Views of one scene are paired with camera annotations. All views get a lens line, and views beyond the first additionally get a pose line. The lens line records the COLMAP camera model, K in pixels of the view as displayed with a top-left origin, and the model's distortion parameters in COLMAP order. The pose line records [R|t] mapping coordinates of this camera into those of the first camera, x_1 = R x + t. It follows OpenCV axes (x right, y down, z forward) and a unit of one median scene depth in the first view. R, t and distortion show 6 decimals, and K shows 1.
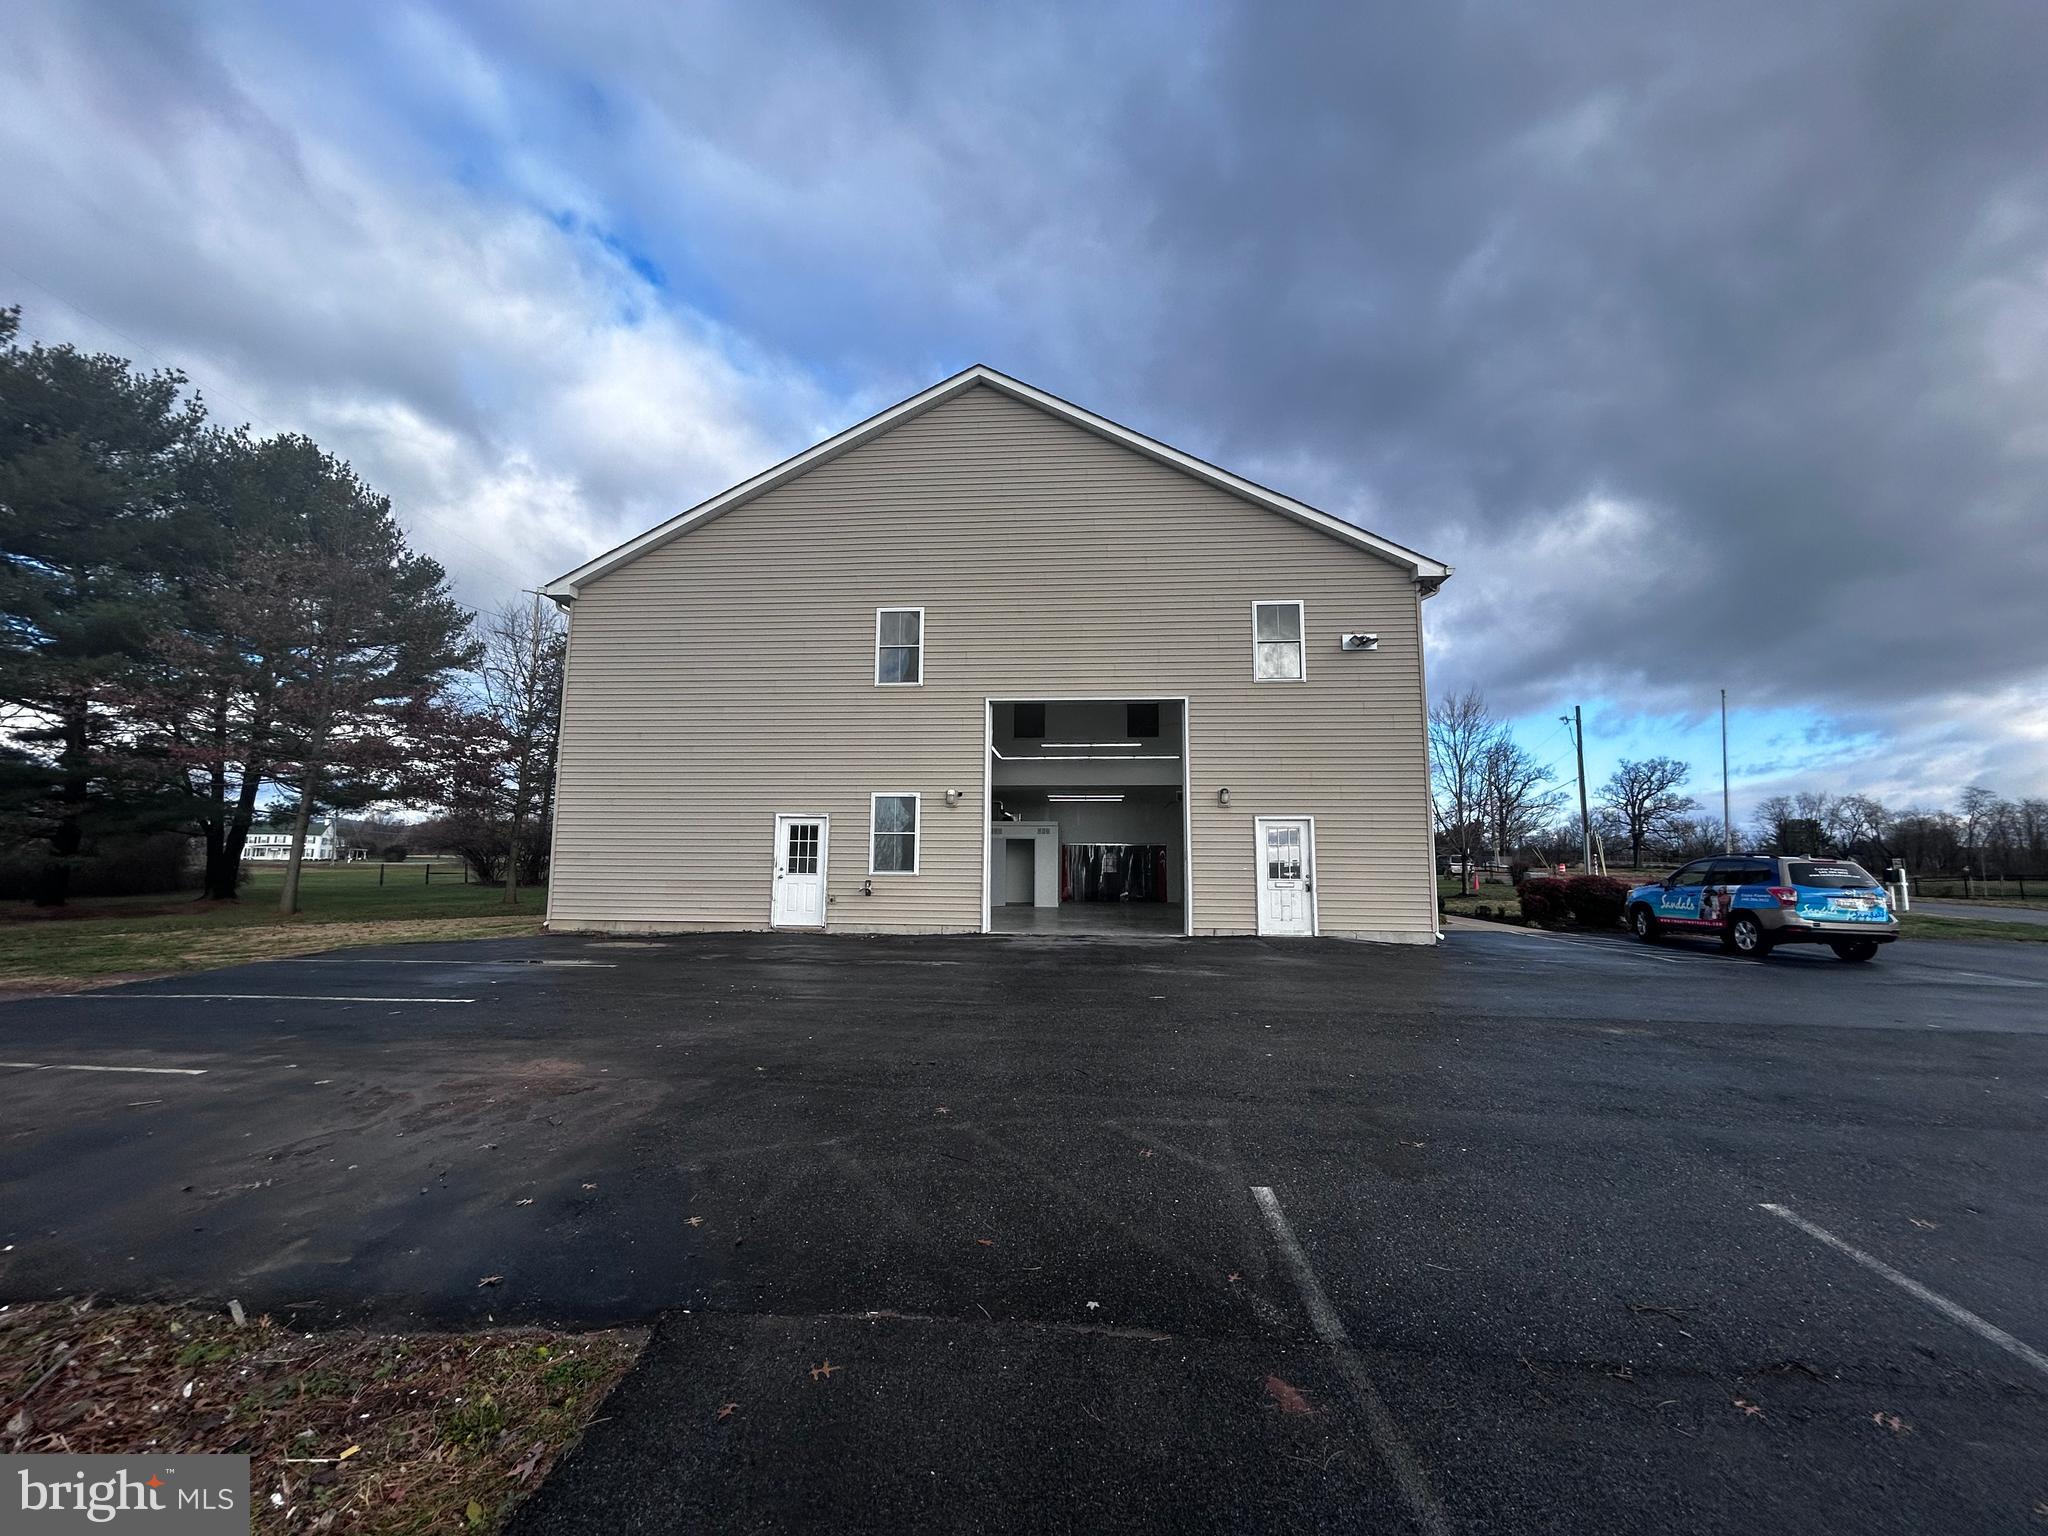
lens RADIAL K [[813.4, 0, 1027.5], [0, 813.4, 781.3], [0, 0, 1]] dist [0.001654, 0.000108]
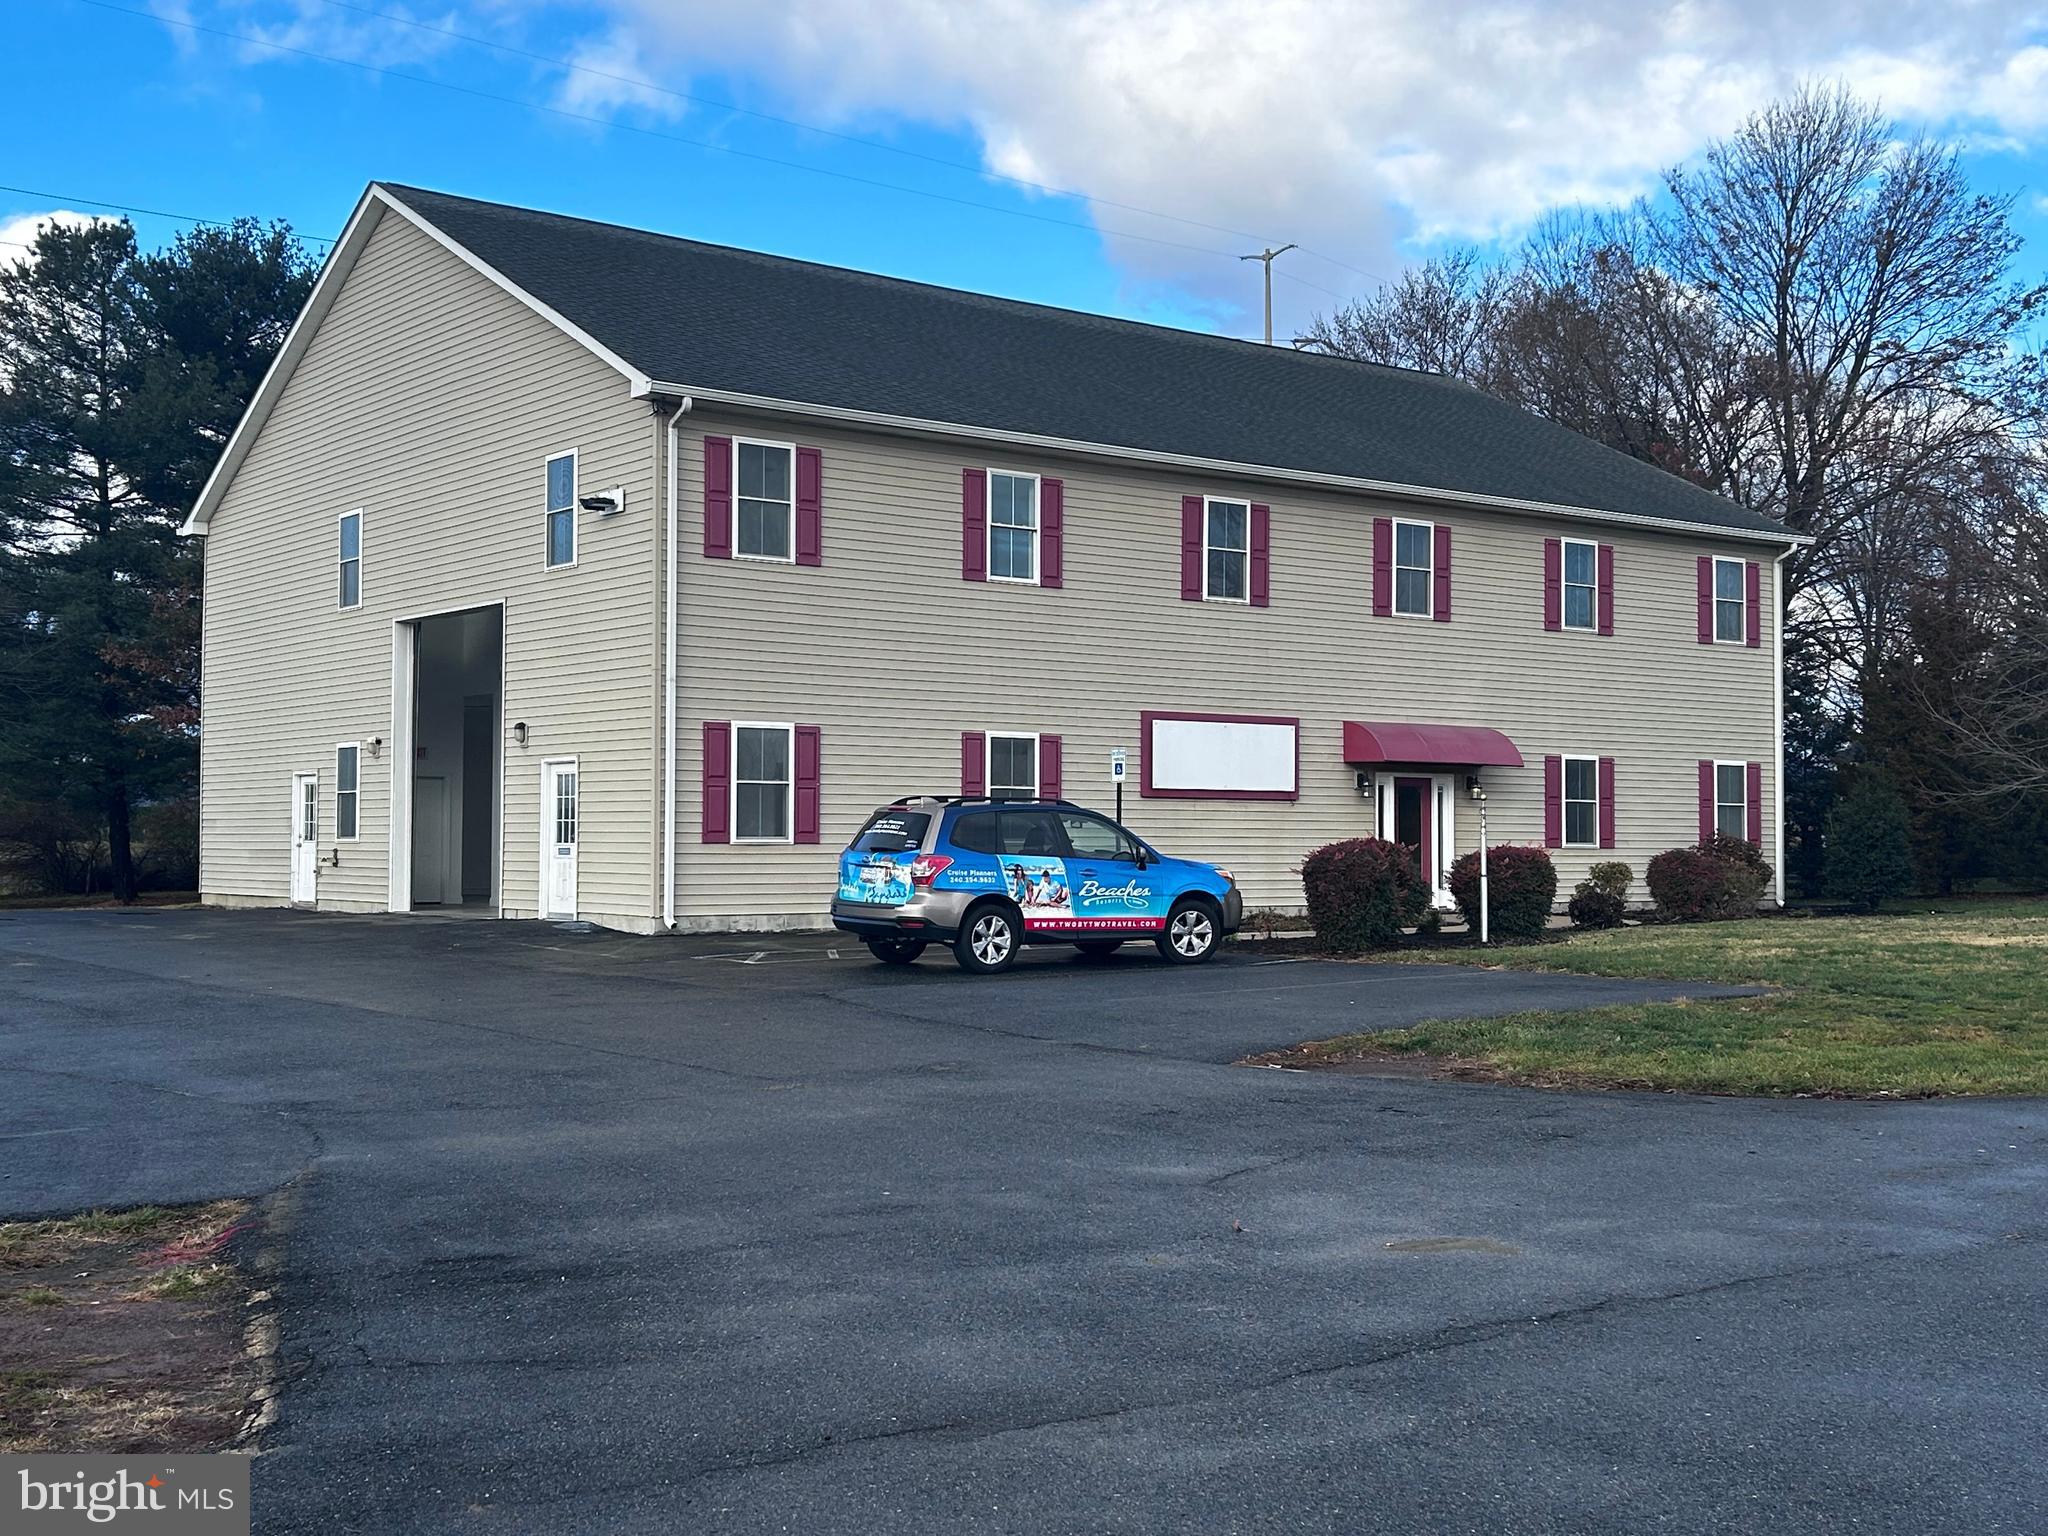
lens RADIAL K [[2309.3, 0, 1021.5], [0, 2309.3, 769.0], [0, 0, 1]] dist [0.106999, 0.000000]
pose [[0.667367, -0.025564, -0.744290, 2.052119], [0.076267, 0.996502, 0.034157, 0.012662], [0.740814, -0.079560, 0.666982, -0.065821]]
